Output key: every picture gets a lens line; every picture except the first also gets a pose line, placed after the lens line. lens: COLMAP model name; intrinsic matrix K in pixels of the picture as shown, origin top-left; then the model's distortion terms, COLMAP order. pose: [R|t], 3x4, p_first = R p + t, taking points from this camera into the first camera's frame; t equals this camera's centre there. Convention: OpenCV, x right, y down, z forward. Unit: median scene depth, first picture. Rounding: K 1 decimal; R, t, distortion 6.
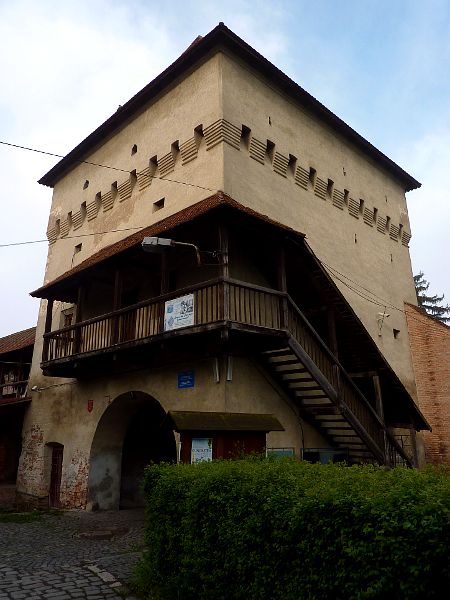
lens RADIAL K [[439.1, 0, 222.4], [0, 439.1, 298.9], [0, 0, 1]] dist [-0.020457, -0.009113]
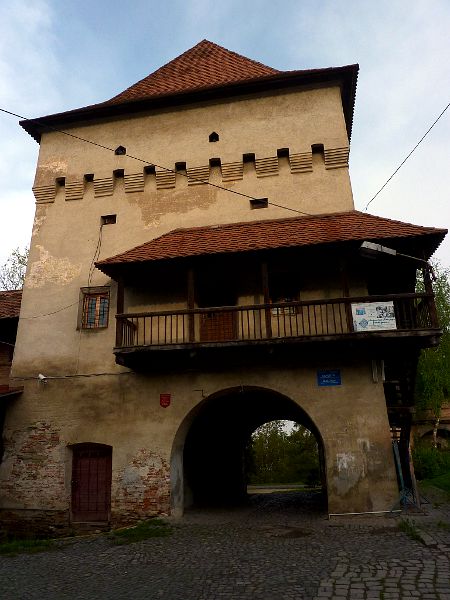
lens RADIAL K [[439.1, 0, 221.7], [0, 439.1, 300.4], [0, 0, 1]] dist [-0.020457, -0.009113]
pose [[0.856174, 0.158299, 0.491842, -0.691893], [-0.145467, 0.987257, -0.064525, 0.084456], [-0.495788, -0.016302, 0.868290, 0.169244]]
